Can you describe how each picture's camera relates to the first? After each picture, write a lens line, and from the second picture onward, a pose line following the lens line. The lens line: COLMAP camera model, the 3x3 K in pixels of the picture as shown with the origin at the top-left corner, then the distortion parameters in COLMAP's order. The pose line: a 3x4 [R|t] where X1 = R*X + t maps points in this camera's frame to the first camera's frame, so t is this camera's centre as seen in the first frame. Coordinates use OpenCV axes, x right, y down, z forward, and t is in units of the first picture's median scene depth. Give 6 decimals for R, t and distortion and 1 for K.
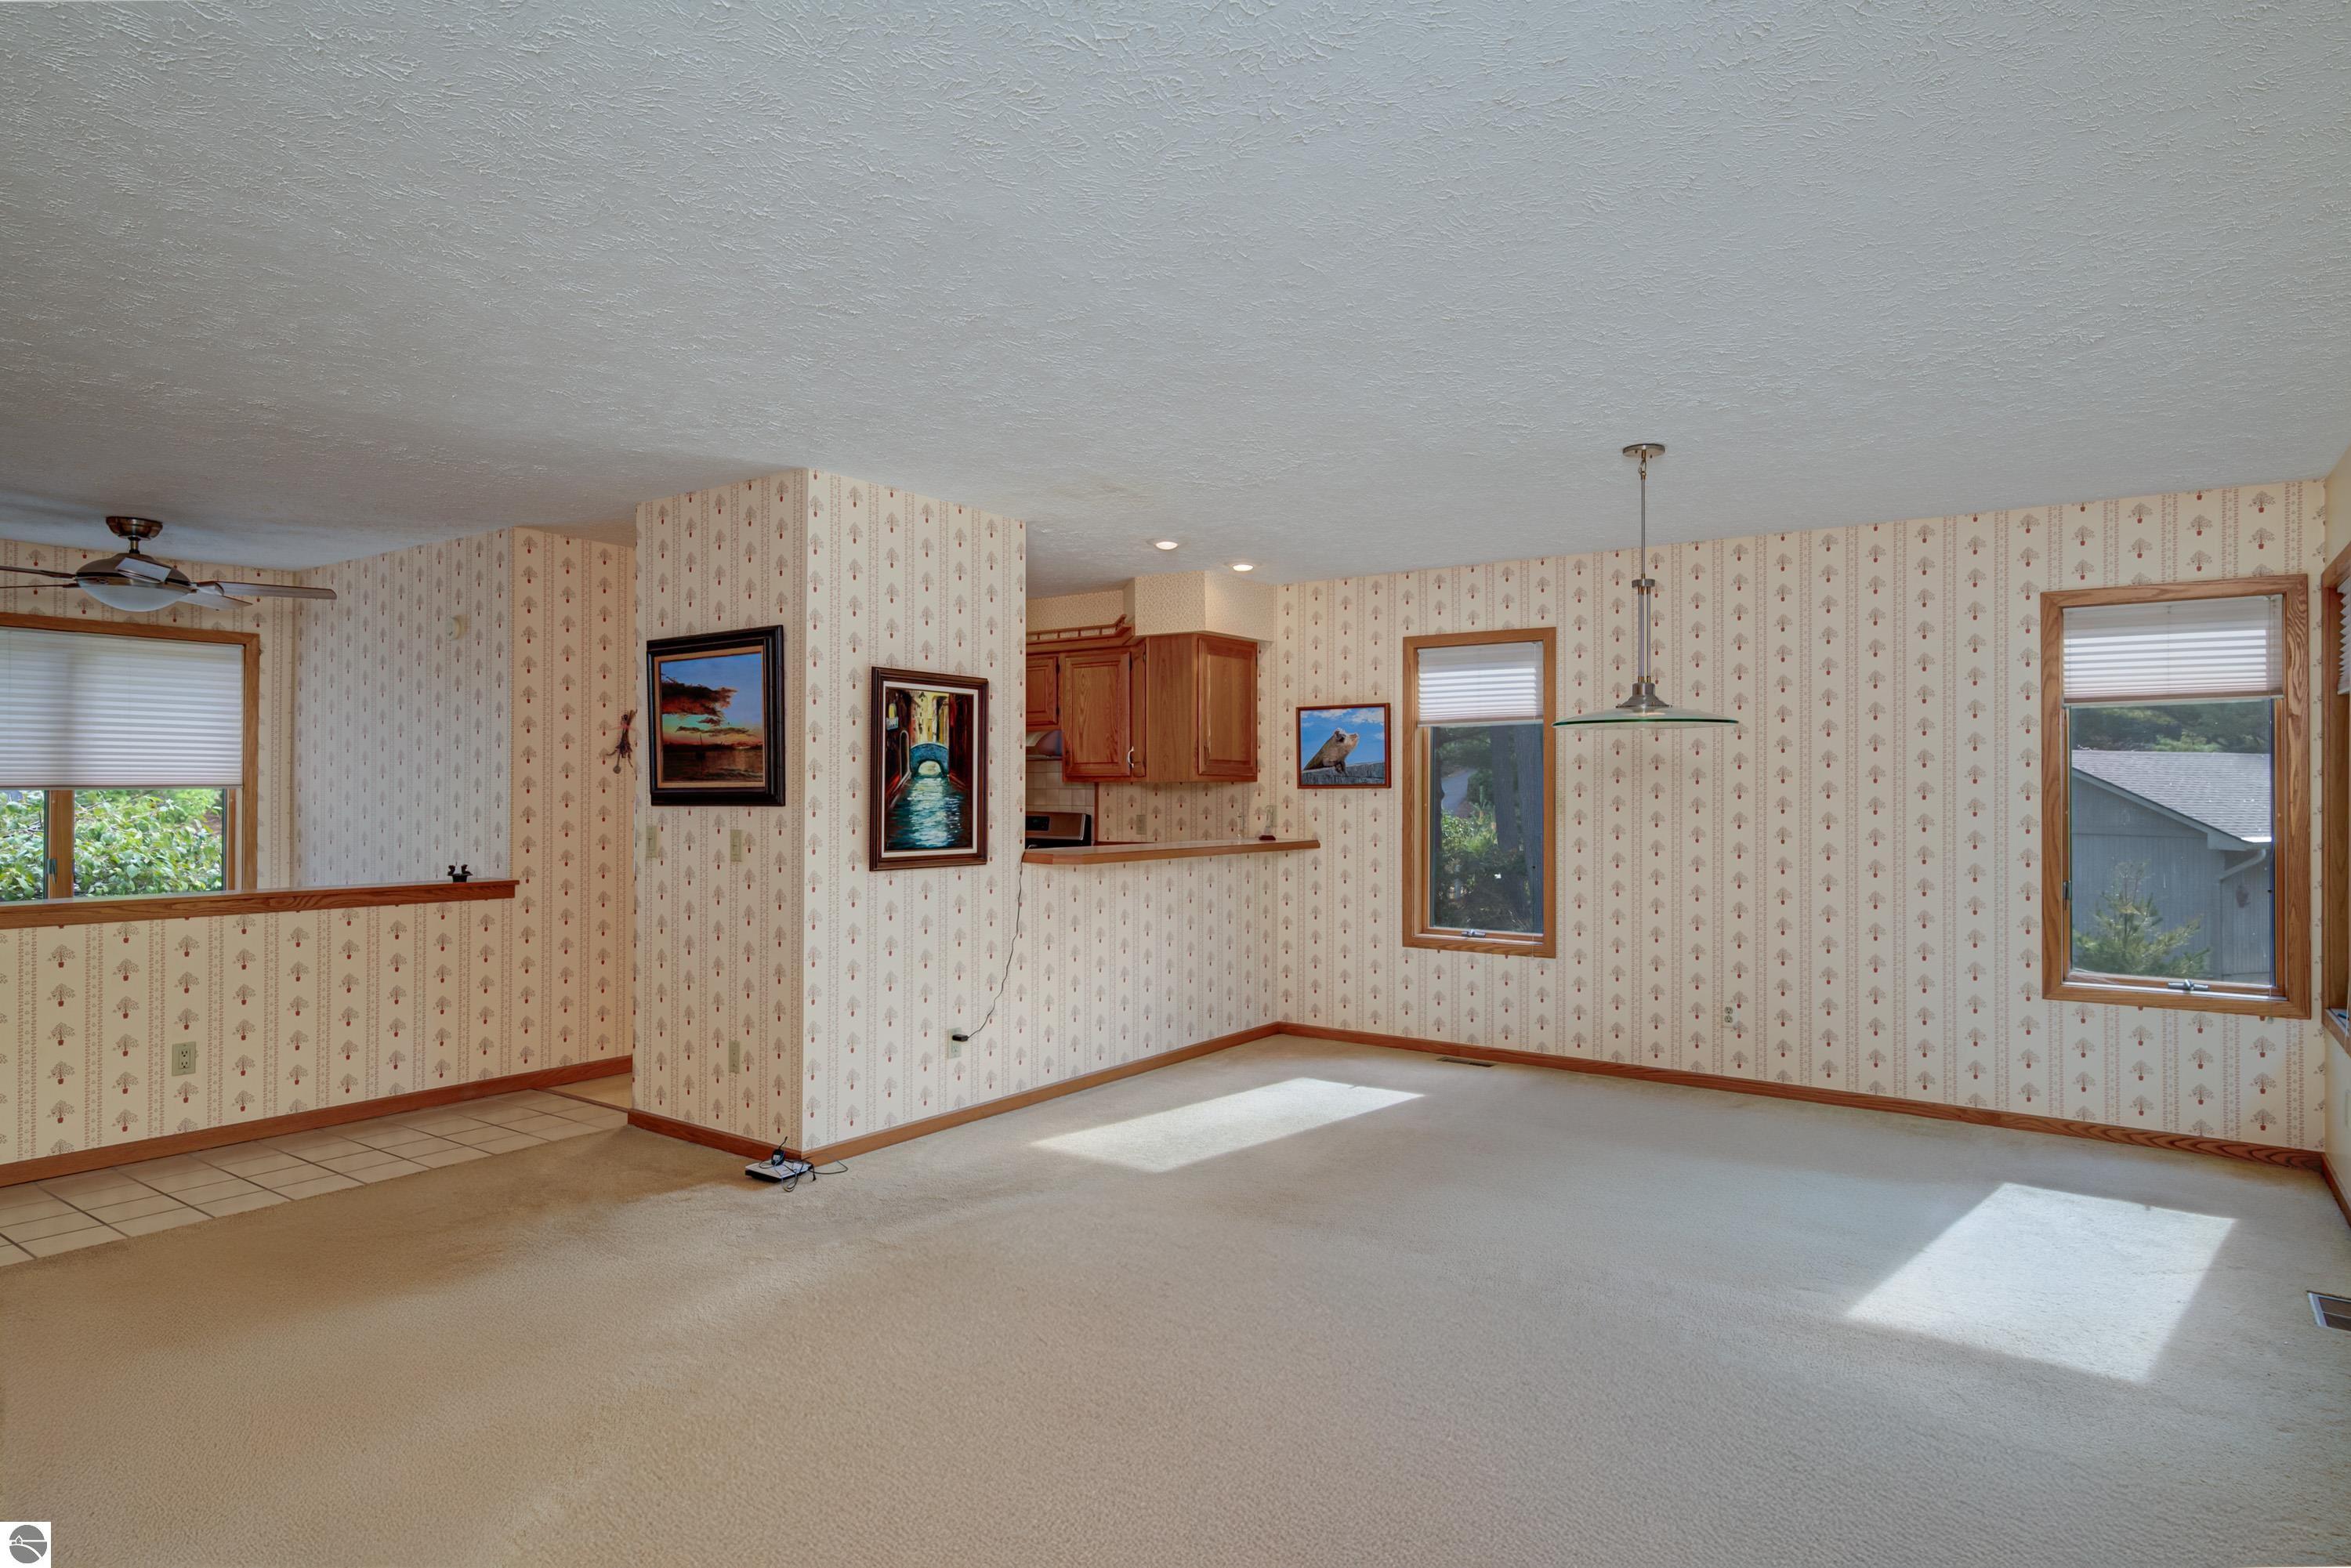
lens RADIAL K [[1307.3, 0, 1175.5], [0, 1307.3, 784.0], [0, 0, 1]] dist [0.018022, -0.011324]
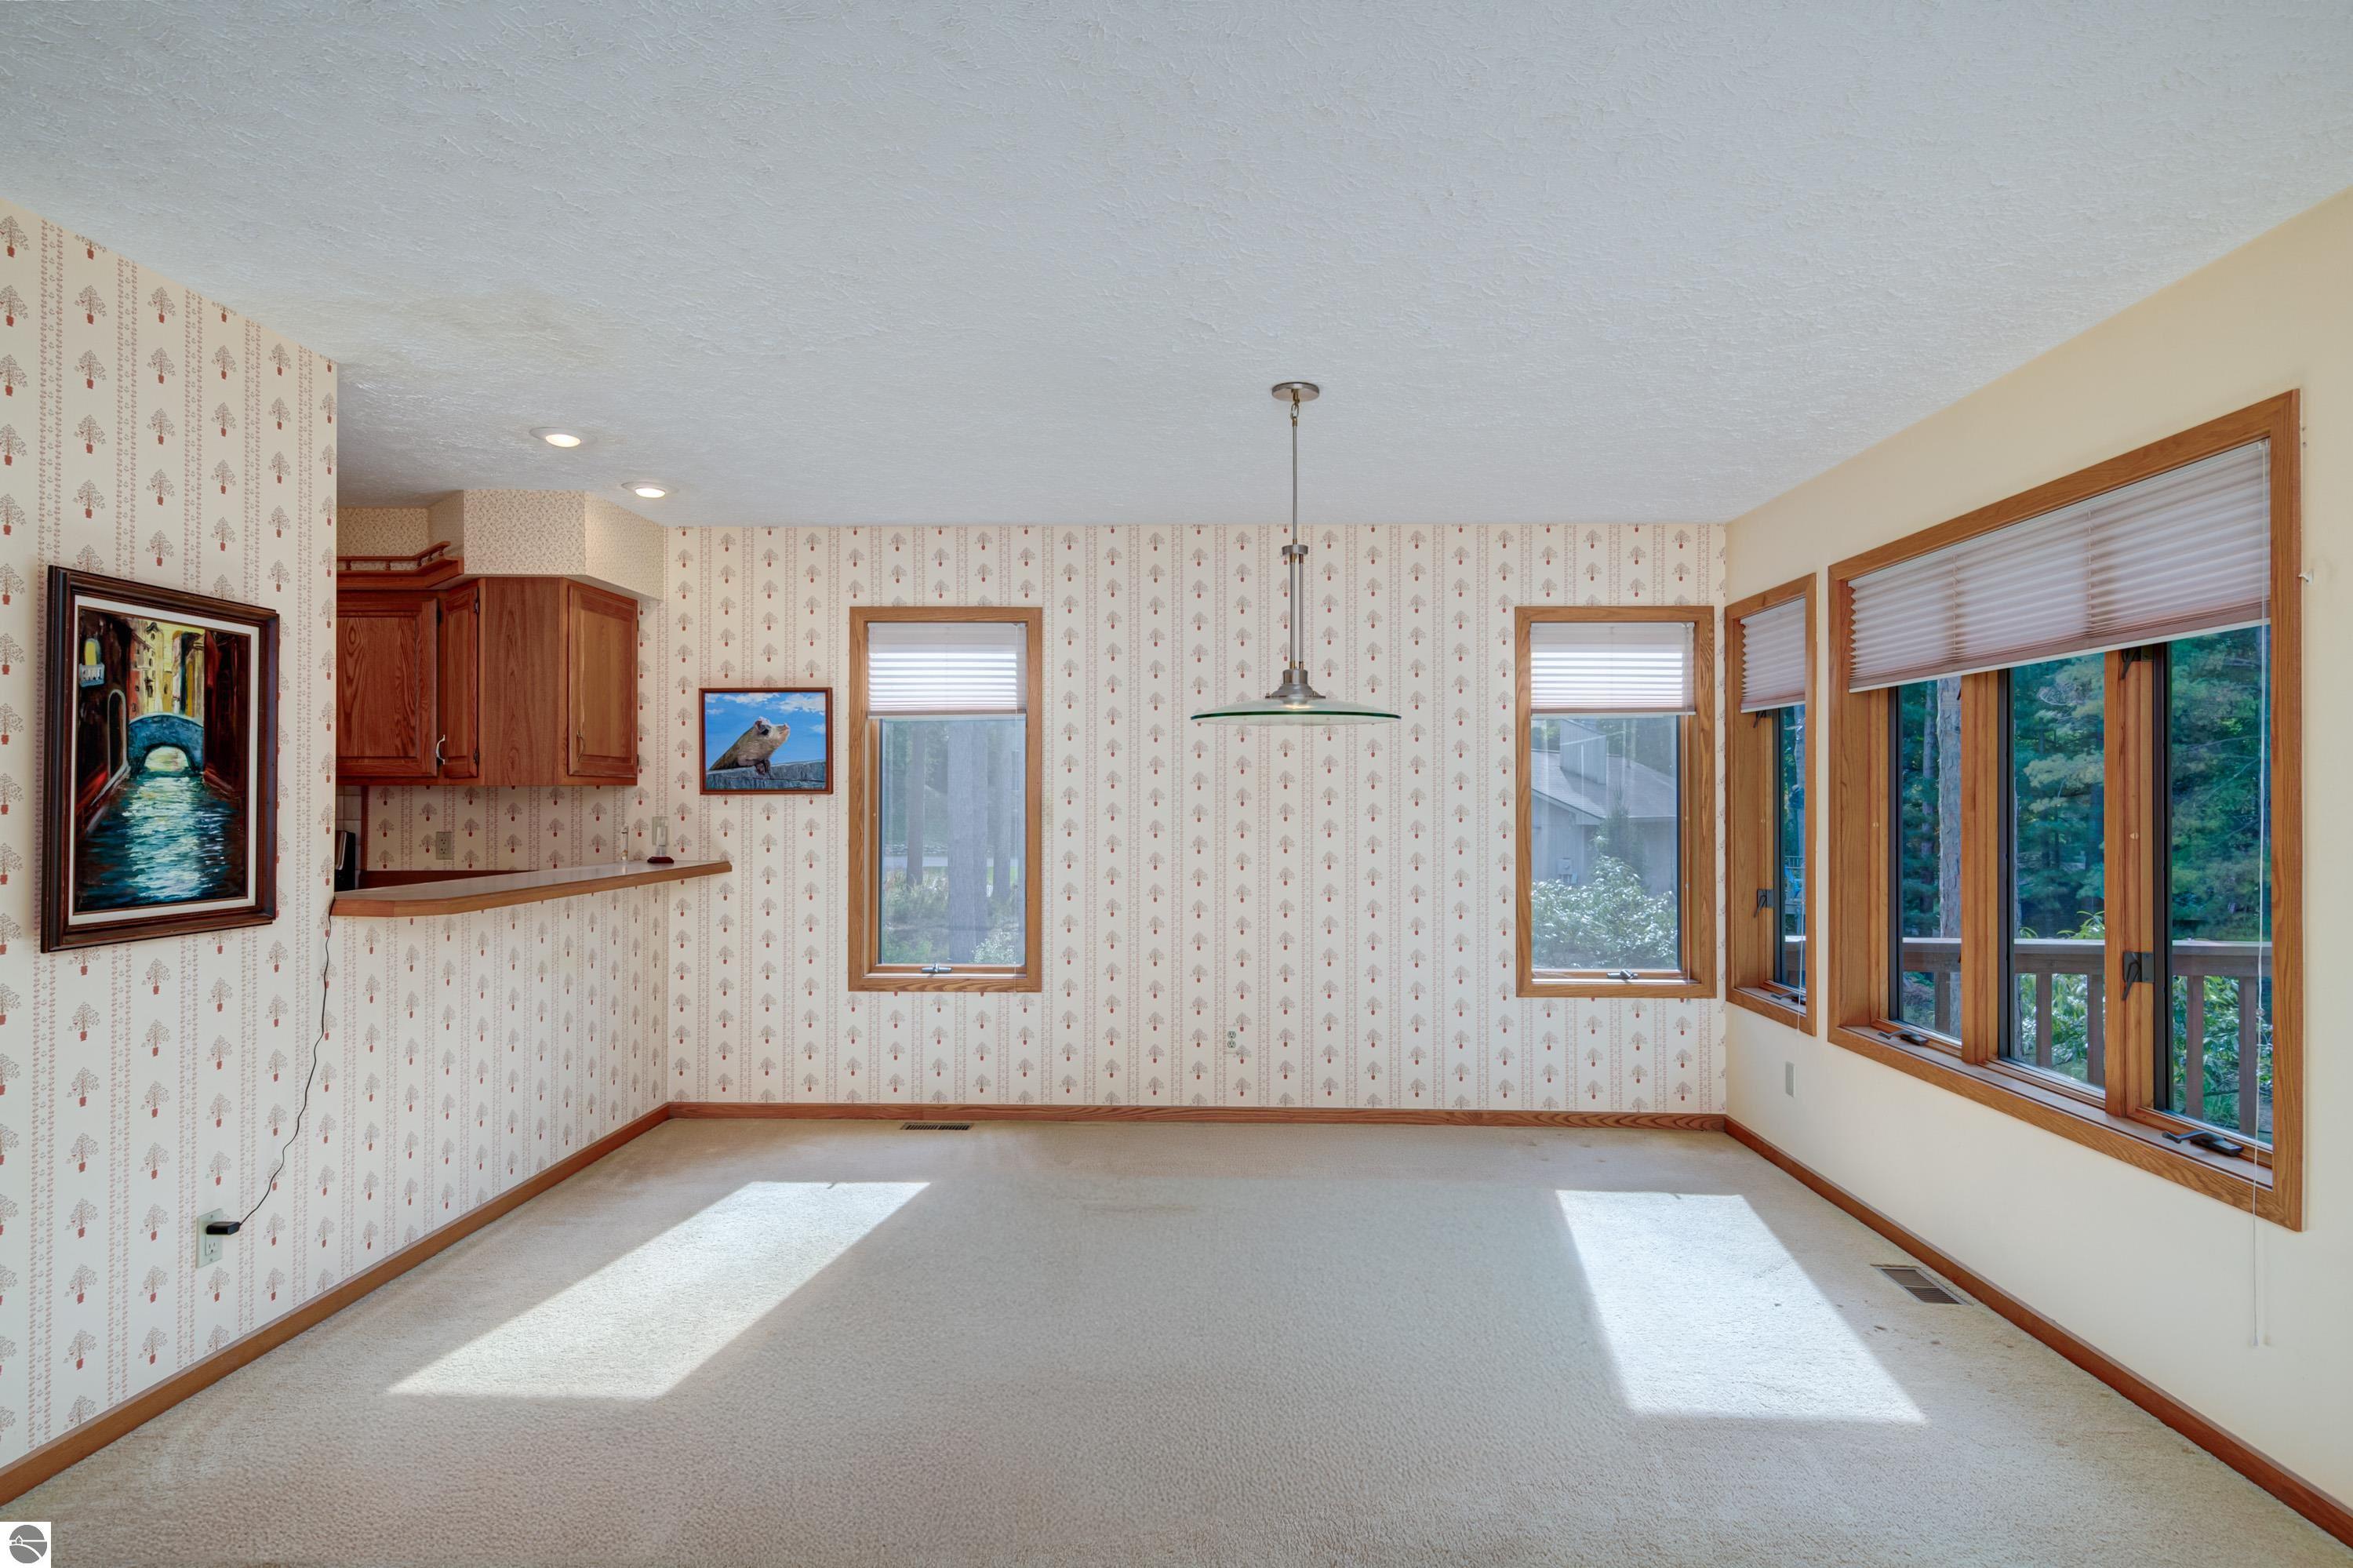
lens RADIAL K [[1308.5, 0, 1176.5], [0, 1308.5, 784.0], [0, 0, 1]] dist [0.018022, -0.011324]
pose [[0.831344, 0.004235, 0.555743, -0.129622], [-0.002264, 0.999988, -0.004233, -0.000100], [-0.555754, 0.002261, 0.831344, 0.264926]]
